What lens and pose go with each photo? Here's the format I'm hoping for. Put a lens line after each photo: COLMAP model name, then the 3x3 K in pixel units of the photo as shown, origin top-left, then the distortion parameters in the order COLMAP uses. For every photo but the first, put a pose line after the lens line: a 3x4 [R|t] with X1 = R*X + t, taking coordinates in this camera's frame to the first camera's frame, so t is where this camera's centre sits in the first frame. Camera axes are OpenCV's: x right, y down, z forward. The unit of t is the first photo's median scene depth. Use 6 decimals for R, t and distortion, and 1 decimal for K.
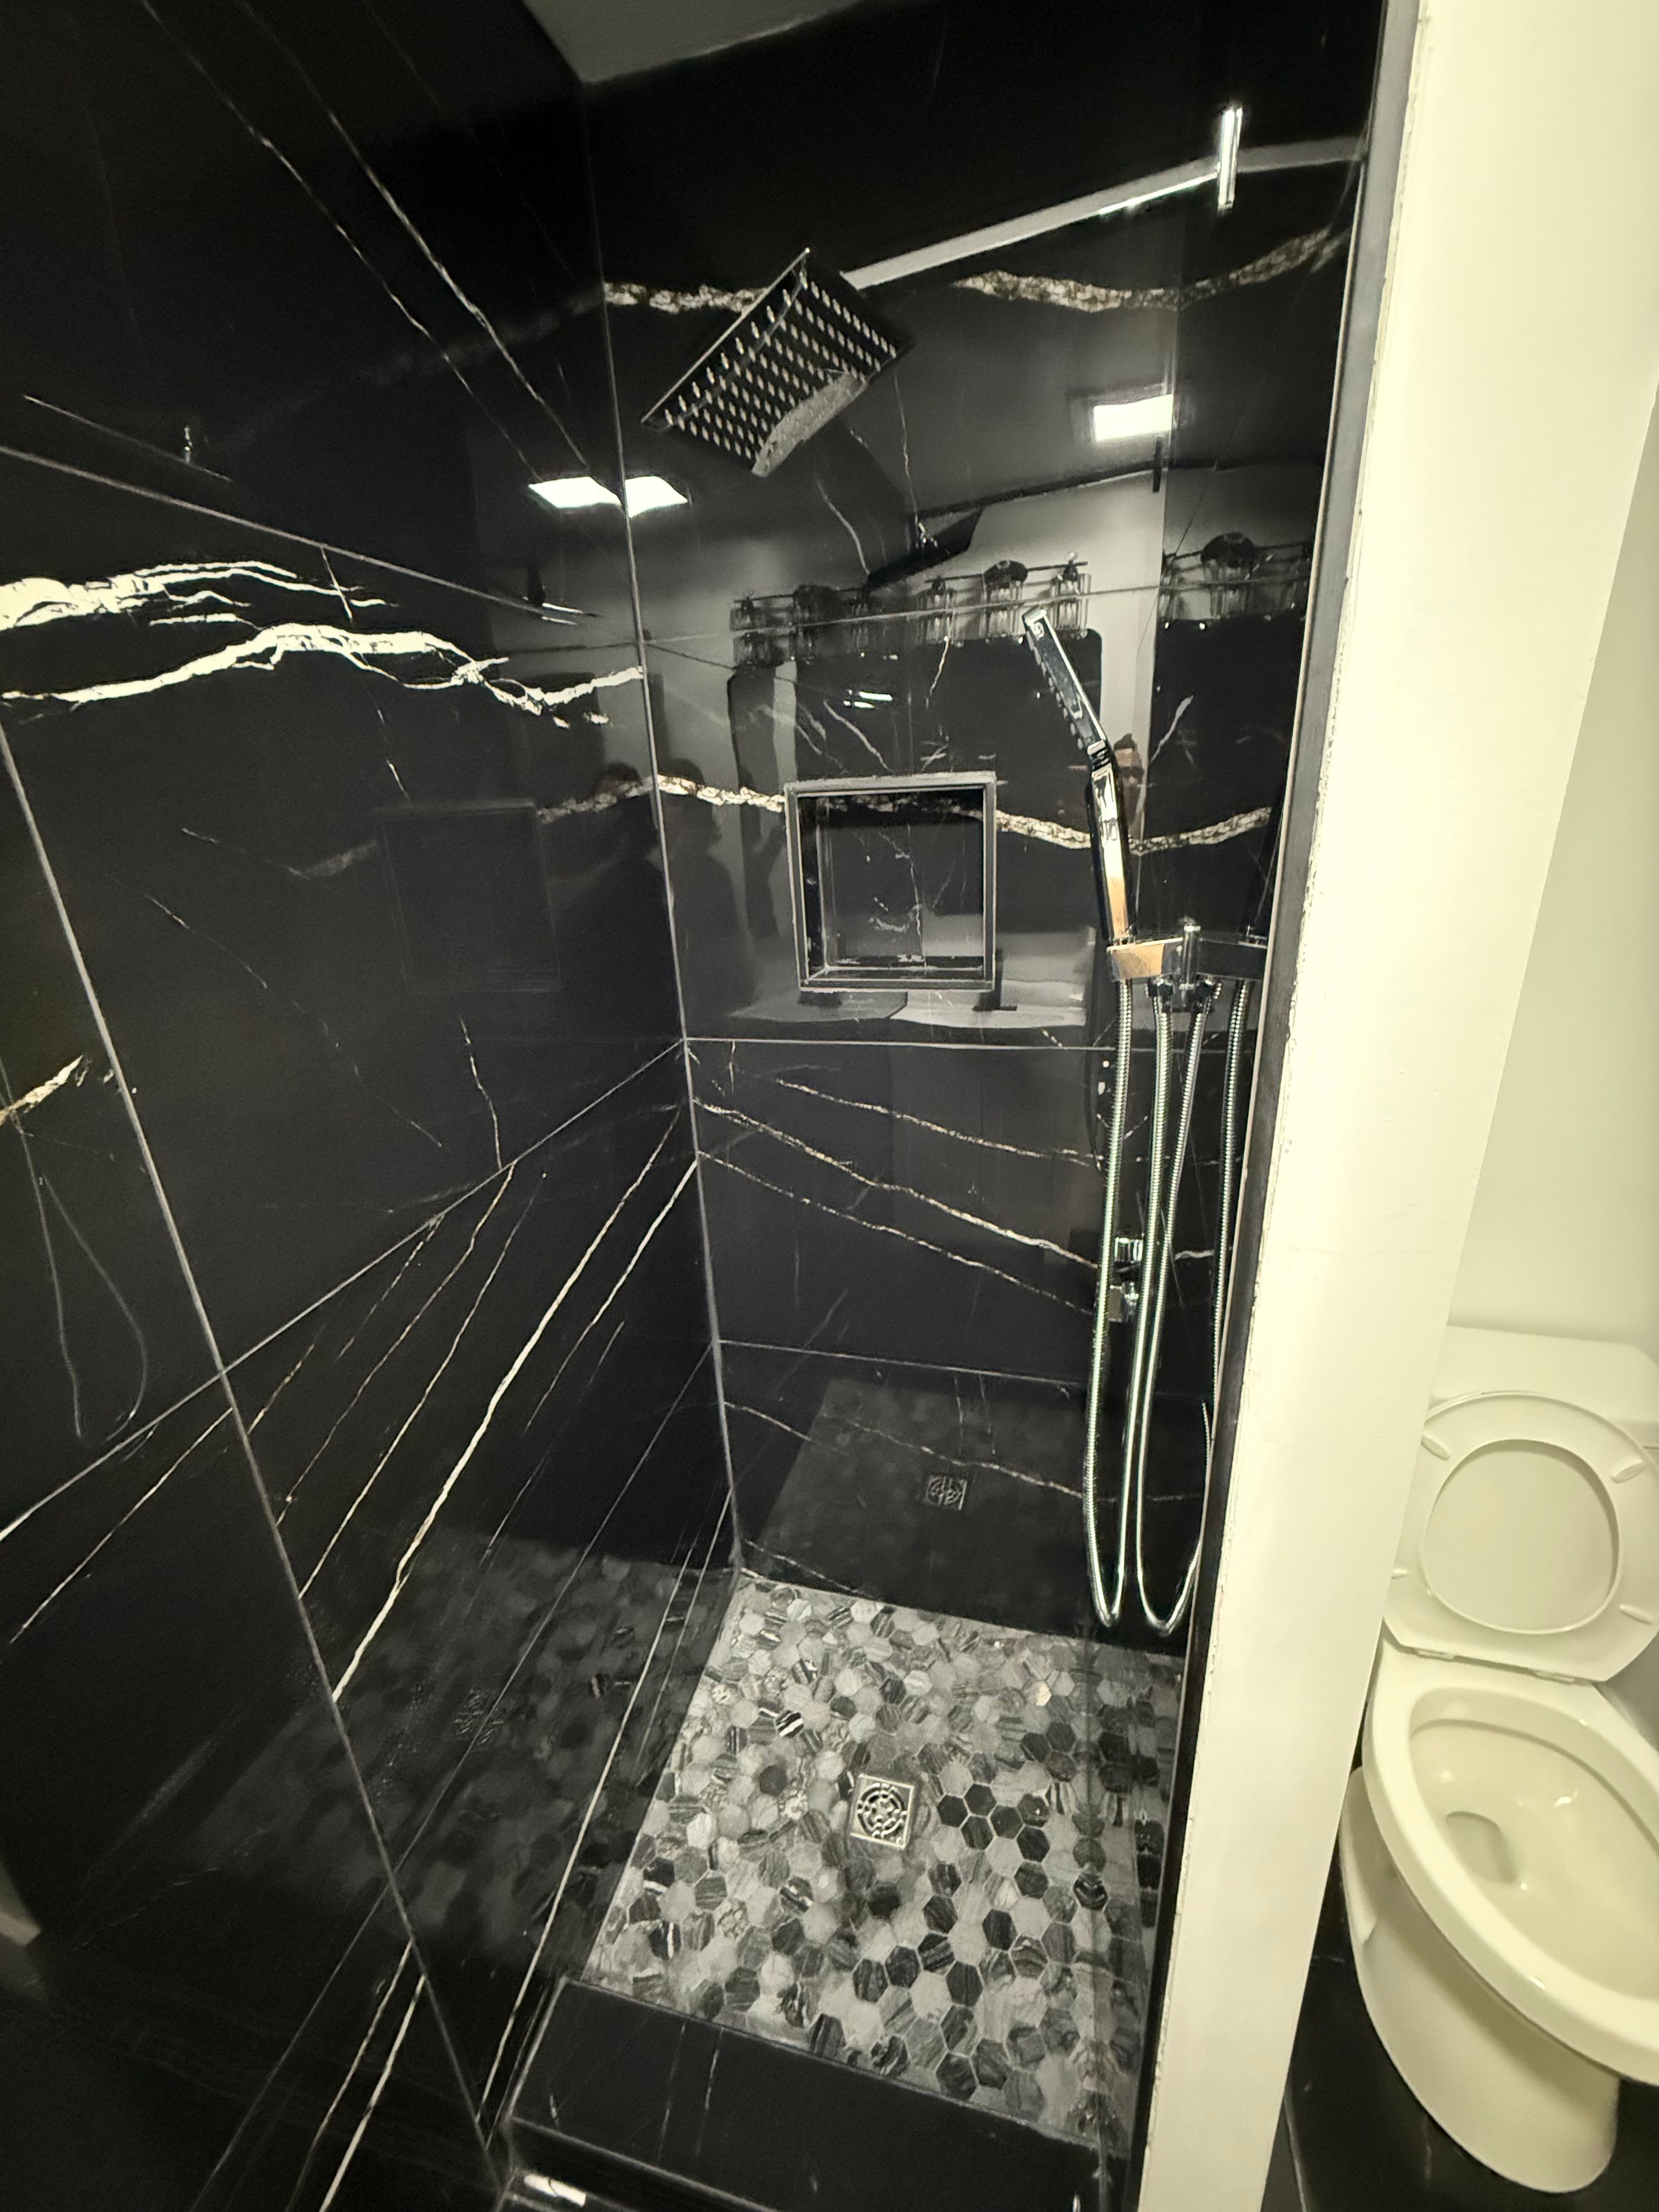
lens RADIAL K [[883.8, 0, 831.5], [0, 883.8, 1101.7], [0, 0, 1]] dist [-0.001384, 0.000576]
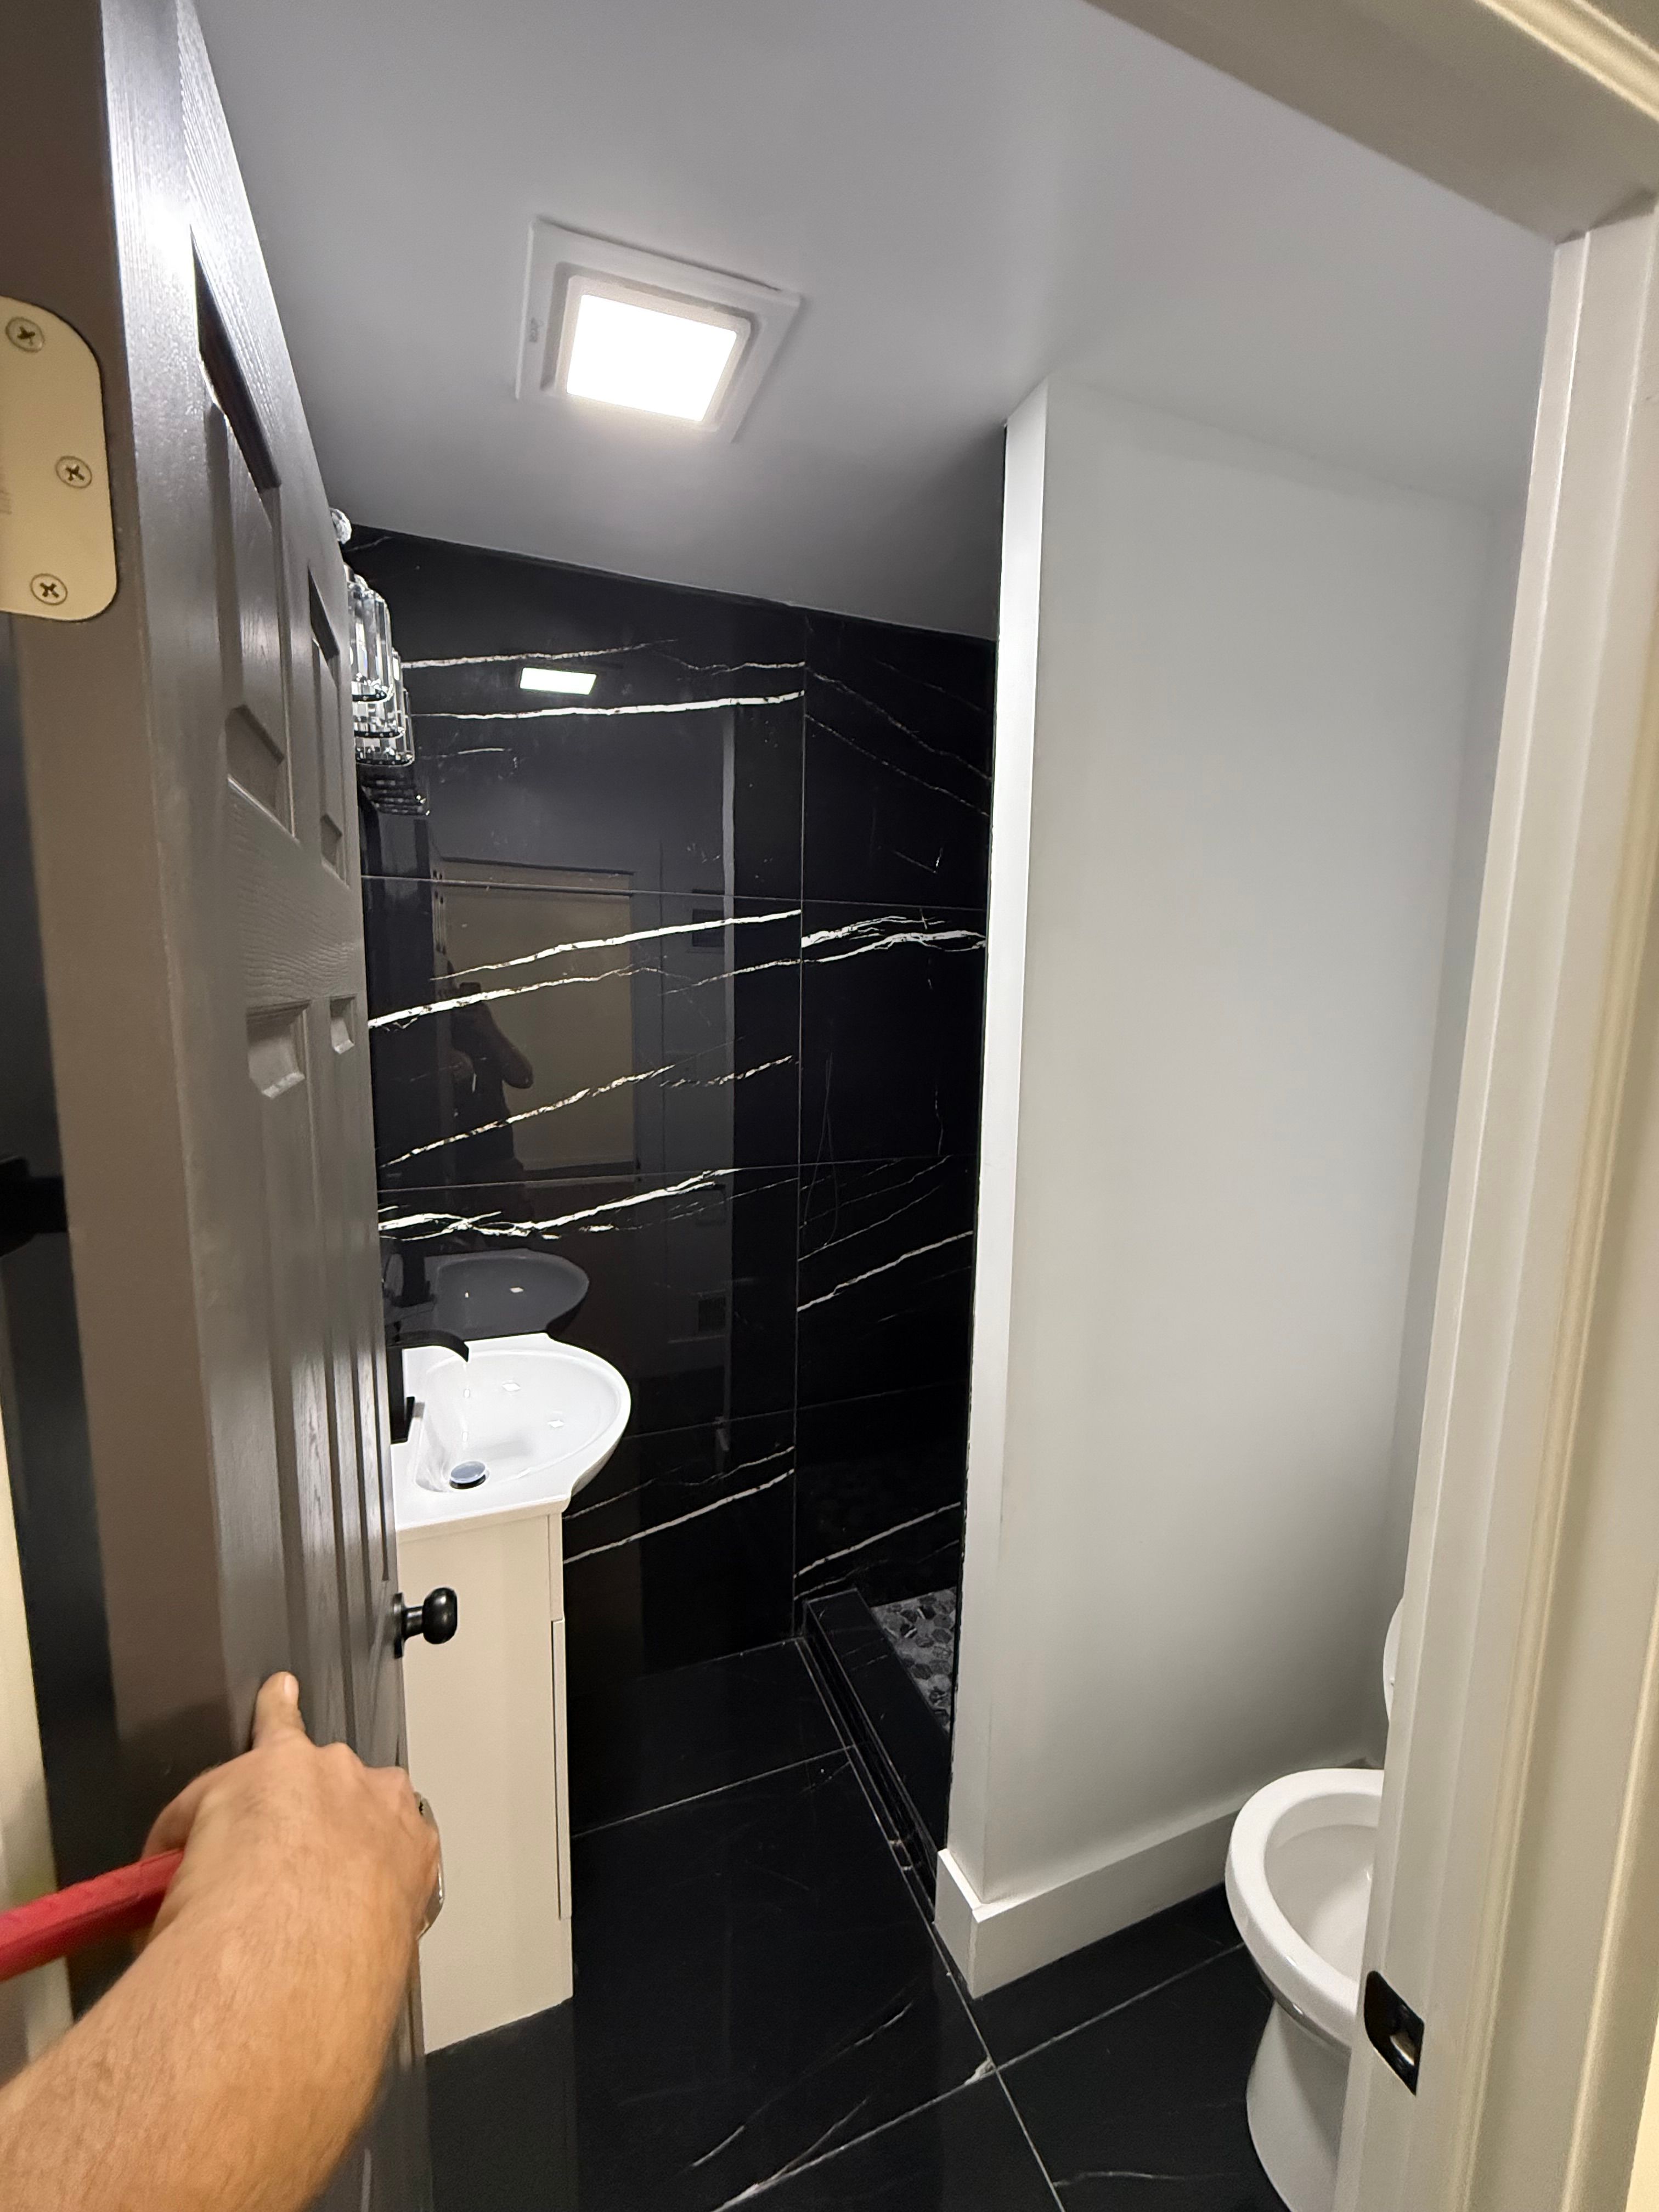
lens RADIAL K [[883.8, 0, 828.7], [0, 883.8, 1104.2], [0, 0, 1]] dist [-0.001384, 0.000576]
pose [[0.583166, 0.165957, -0.795220, 1.604167], [-0.320999, 0.946320, -0.037910, 0.173876], [0.746242, 0.277373, 0.605134, -0.759576]]
